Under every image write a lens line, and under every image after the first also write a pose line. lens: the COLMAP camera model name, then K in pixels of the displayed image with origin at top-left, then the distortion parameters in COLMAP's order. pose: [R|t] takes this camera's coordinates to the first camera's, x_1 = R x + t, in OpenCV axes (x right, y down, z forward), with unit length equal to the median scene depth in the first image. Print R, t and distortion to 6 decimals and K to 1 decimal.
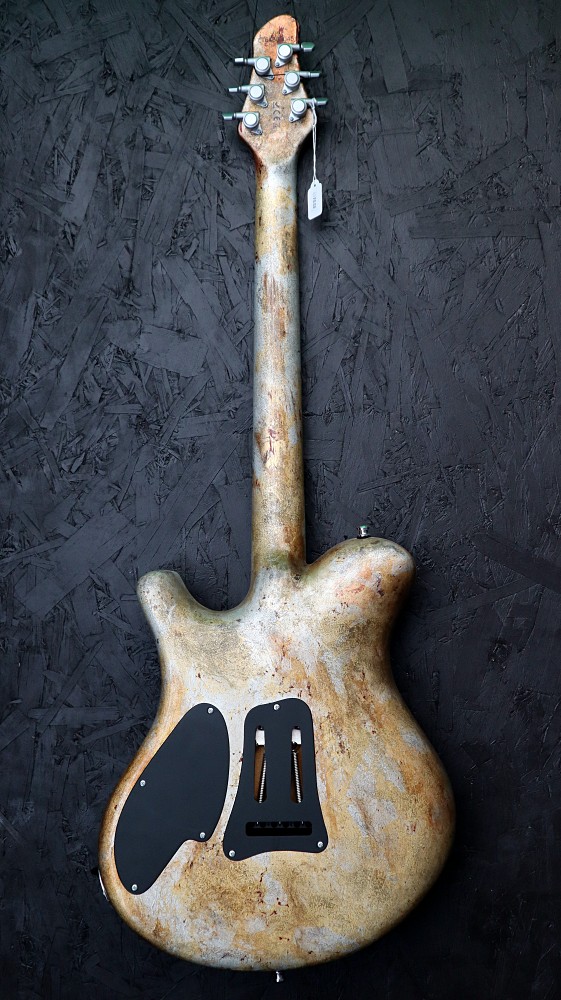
lens RADIAL K [[1151.7, 0, 280.5], [0, 1151.7, 500.0], [0, 0, 1]] dist [-0.008316, 0.196633]
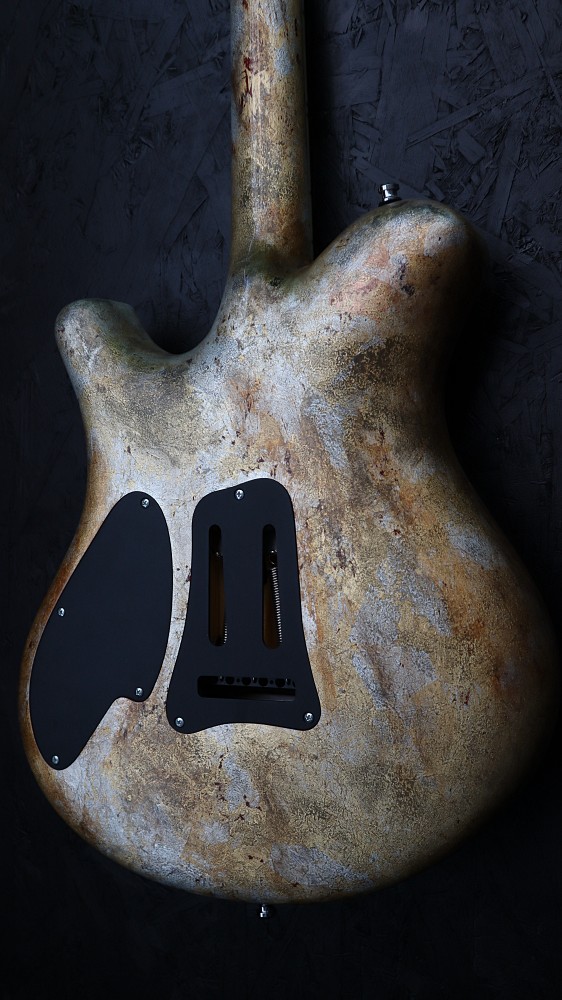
lens RADIAL K [[898.1, 0, 281.0], [0, 898.1, 500.0], [0, 0, 1]] dist [-0.070522, 0.107882]
pose [[0.921238, -0.029995, -0.387841, 0.200276], [0.080847, 0.990015, 0.115471, 0.129417], [0.380505, -0.137732, 0.914465, 0.571876]]
